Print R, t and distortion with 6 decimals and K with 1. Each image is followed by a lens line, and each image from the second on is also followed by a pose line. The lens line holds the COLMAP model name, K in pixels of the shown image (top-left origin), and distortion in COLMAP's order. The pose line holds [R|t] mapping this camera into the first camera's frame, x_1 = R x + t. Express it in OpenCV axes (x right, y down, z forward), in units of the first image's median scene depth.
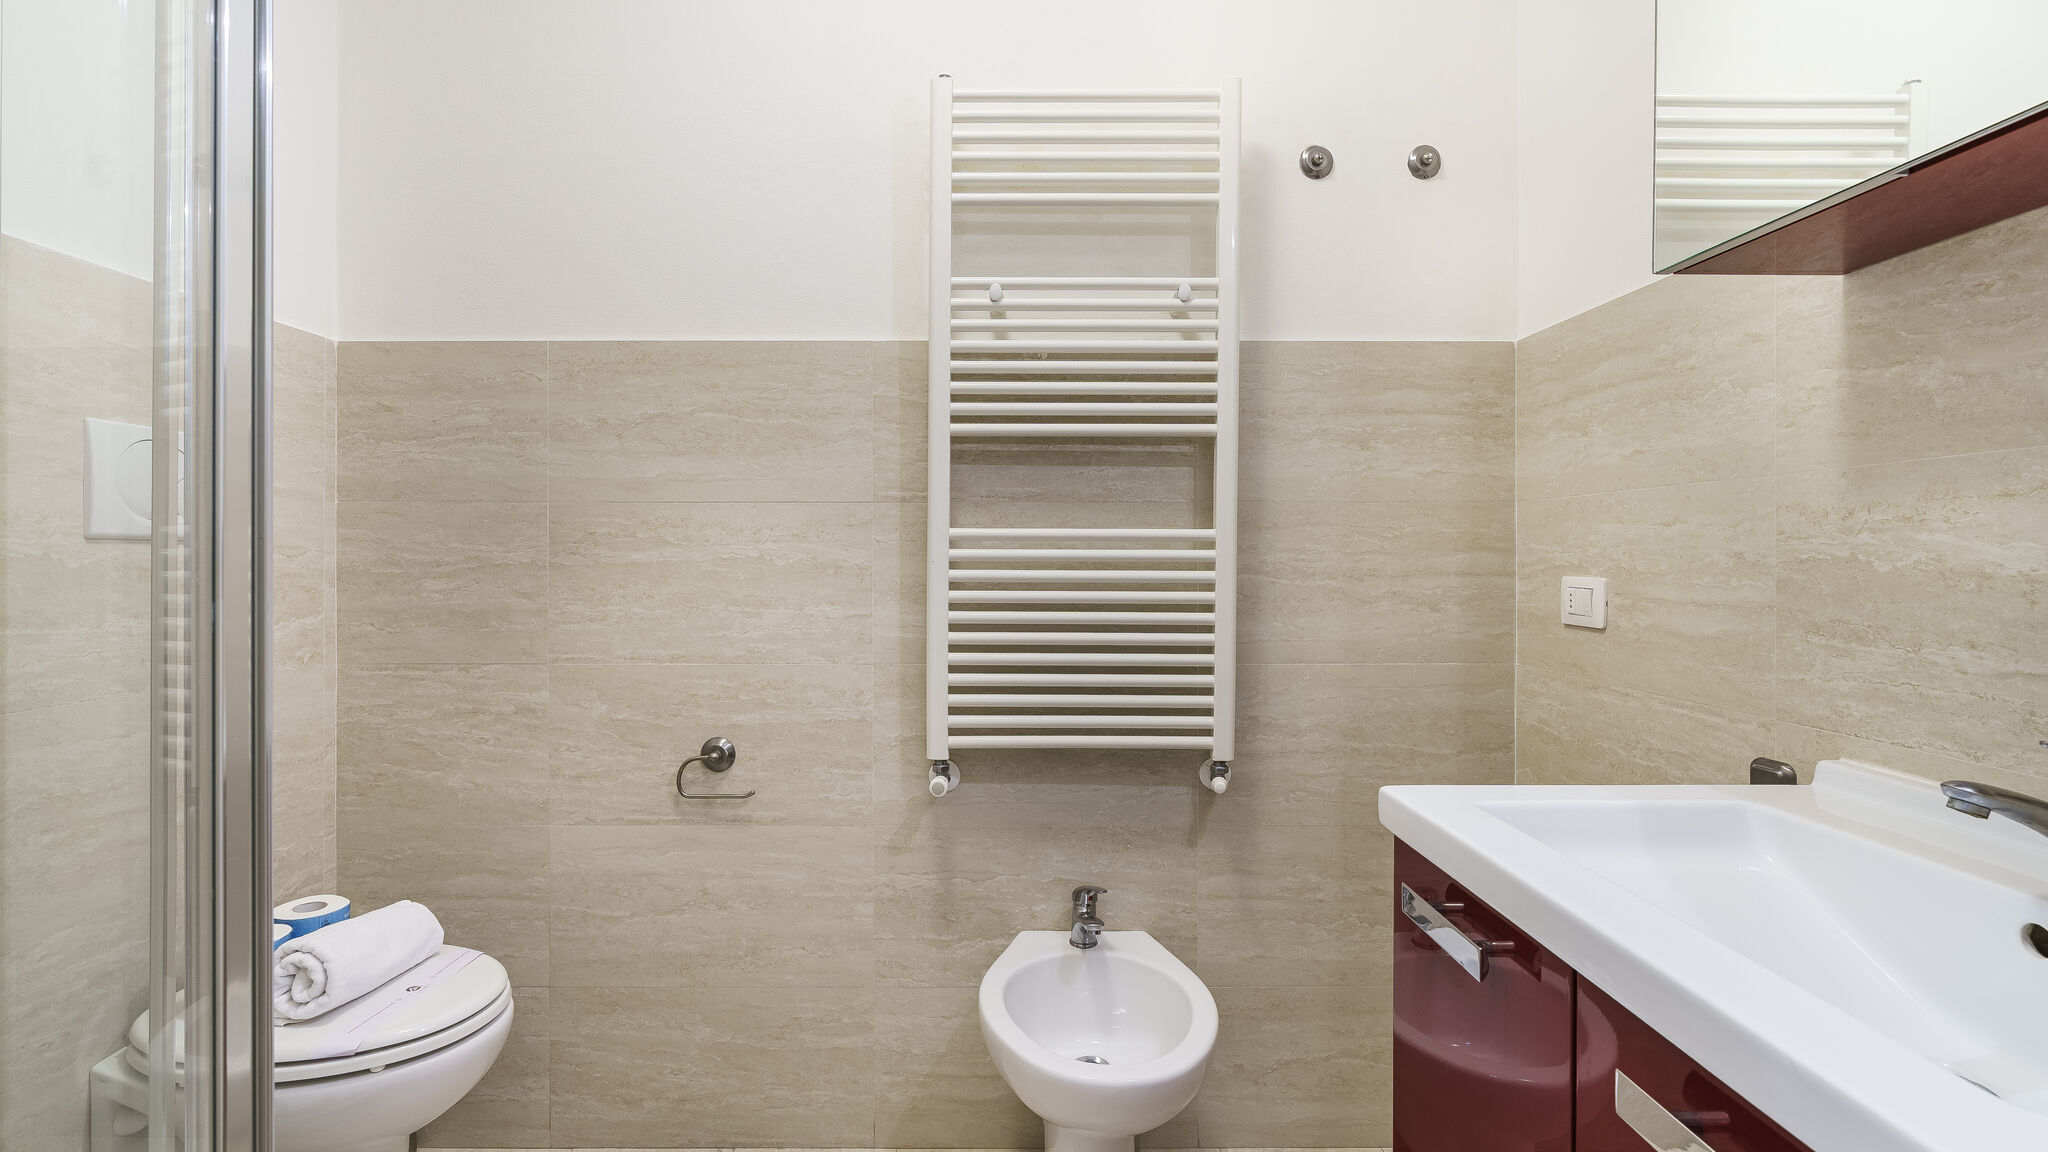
lens RADIAL K [[931.9, 0, 986.0], [0, 931.9, 567.1], [0, 0, 1]] dist [-0.007821, 0.001146]
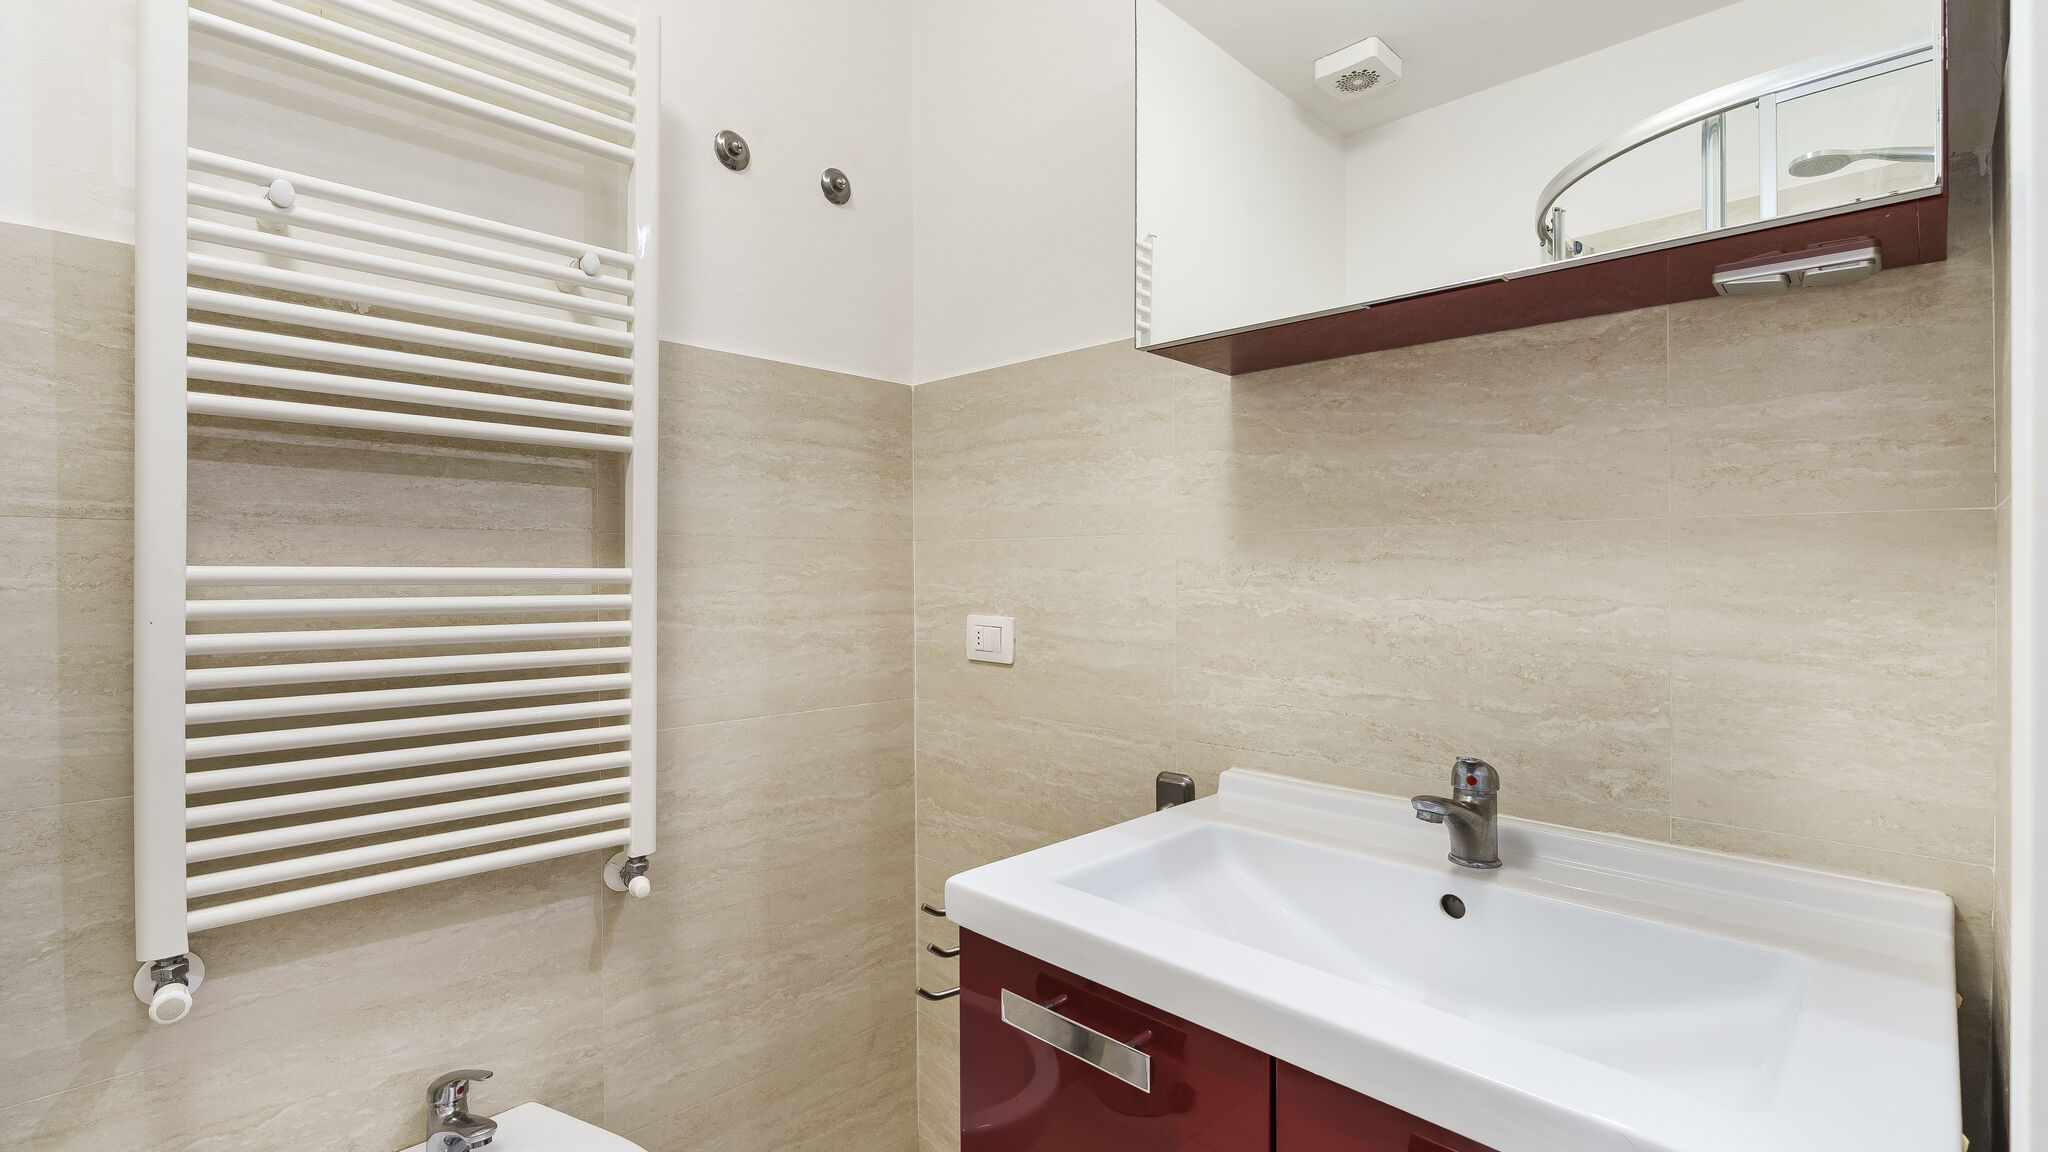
lens RADIAL K [[931.9, 0, 999.6], [0, 931.9, 578.1], [0, 0, 1]] dist [-0.007821, 0.001146]
pose [[0.692589, -0.008864, 0.721278, -0.106957], [0.009759, 0.999948, 0.002919, -0.030497], [-0.721267, 0.005017, 0.692639, 0.210751]]
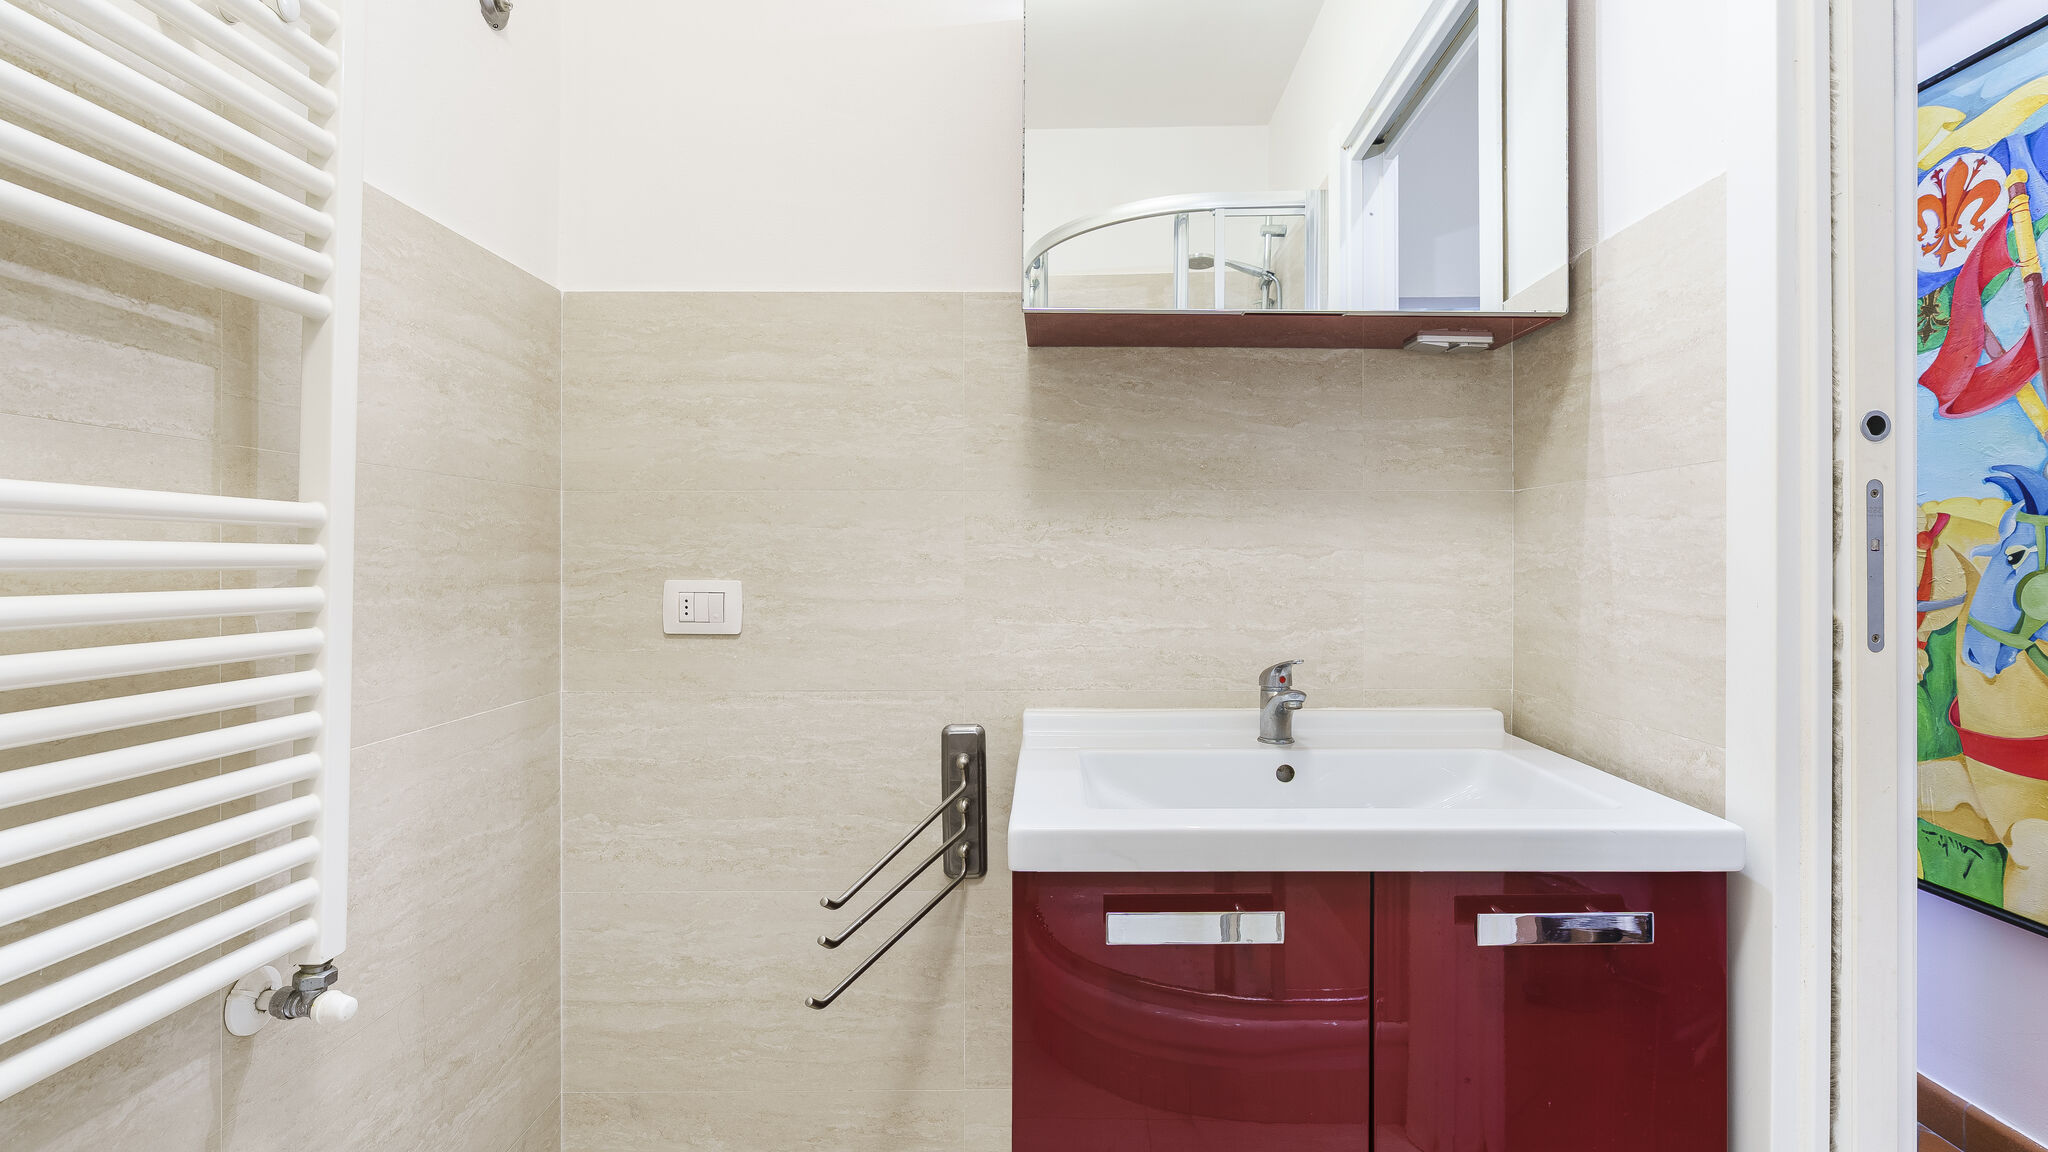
lens RADIAL K [[931.9, 0, 1099.4], [0, 931.9, 558.3], [0, 0, 1]] dist [-0.007821, 0.001146]
pose [[-0.036420, -0.003843, 0.999329, -0.245018], [0.012584, 0.999912, 0.004304, -0.008357], [-0.999257, 0.012732, -0.036369, 0.549056]]
